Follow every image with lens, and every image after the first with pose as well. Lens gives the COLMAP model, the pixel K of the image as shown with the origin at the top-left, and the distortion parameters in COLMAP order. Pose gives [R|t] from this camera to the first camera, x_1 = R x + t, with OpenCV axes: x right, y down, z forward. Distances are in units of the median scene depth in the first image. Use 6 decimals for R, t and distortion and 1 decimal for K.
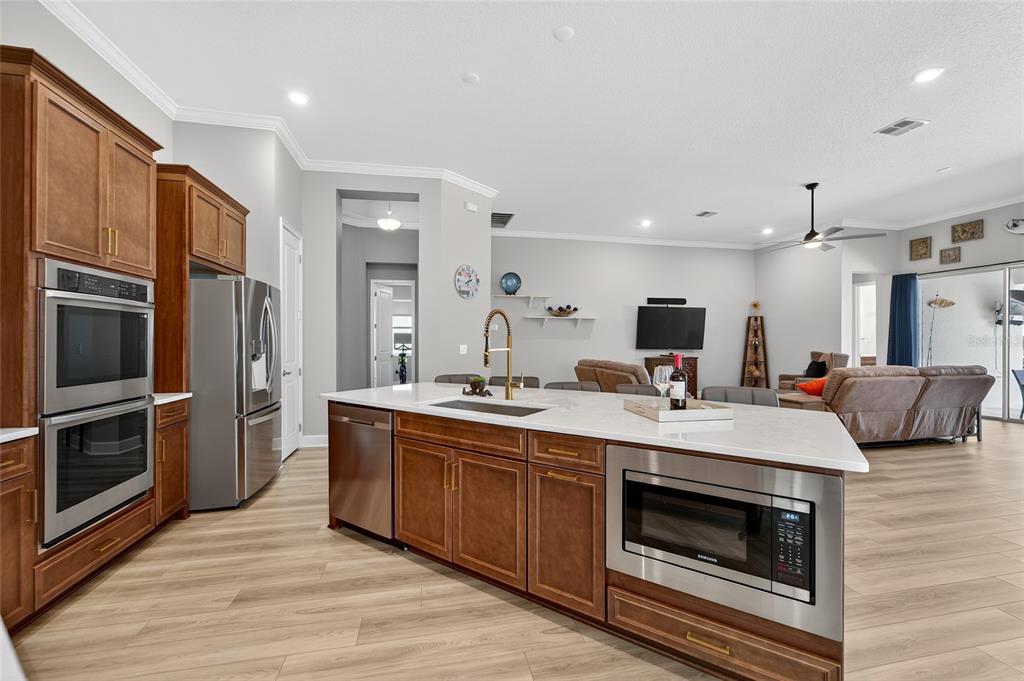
lens RADIAL K [[415.3, 0, 505.5], [0, 415.3, 338.6], [0, 0, 1]] dist [0.000069, 0.000394]
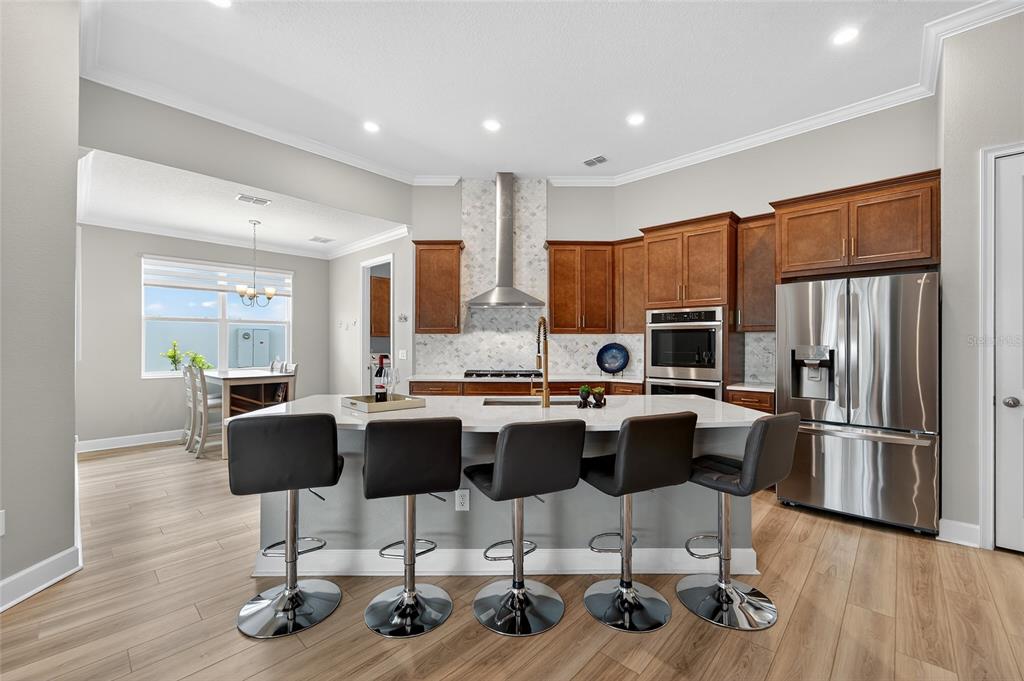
lens RADIAL K [[414.2, 0, 517.3], [0, 414.2, 342.1], [0, 0, 1]] dist [0.003065, 0.000445]
pose [[-0.808126, -0.009816, -0.588928, 0.647743], [-0.002525, 0.999910, -0.013200, 0.013611], [0.589004, -0.009180, -0.808078, 1.822933]]
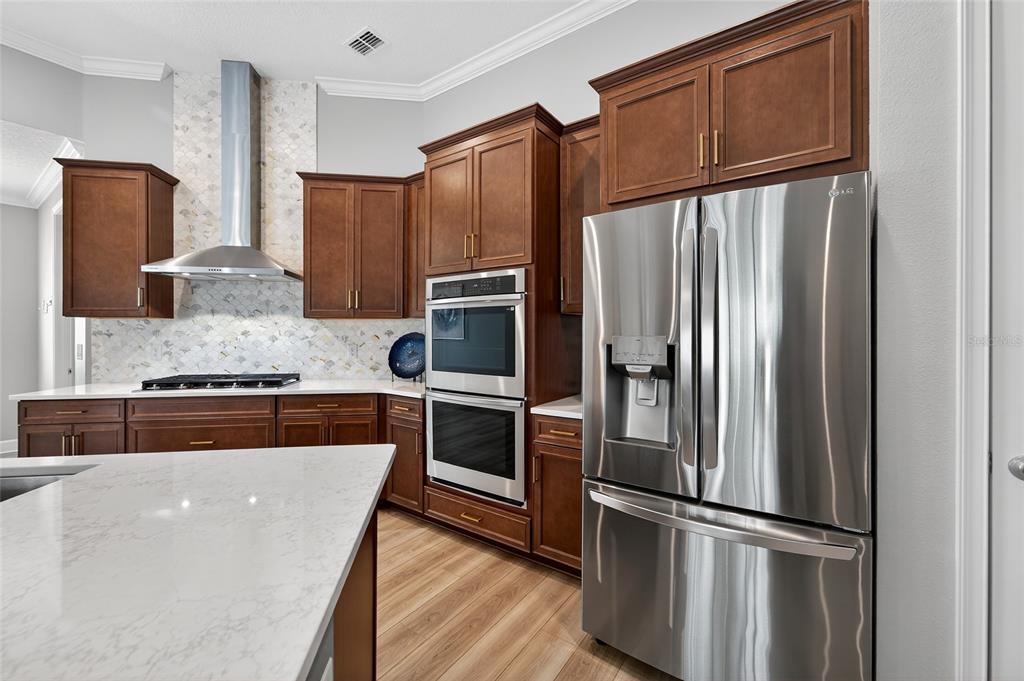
lens RADIAL K [[415.3, 0, 505.5], [0, 415.3, 338.6], [0, 0, 1]] dist [0.000069, 0.000394]
pose [[-0.727286, -0.000855, -0.686334, -0.226456], [0.000617, 0.999998, -0.001900, 0.013265], [0.686334, -0.001806, -0.727284, 1.656217]]
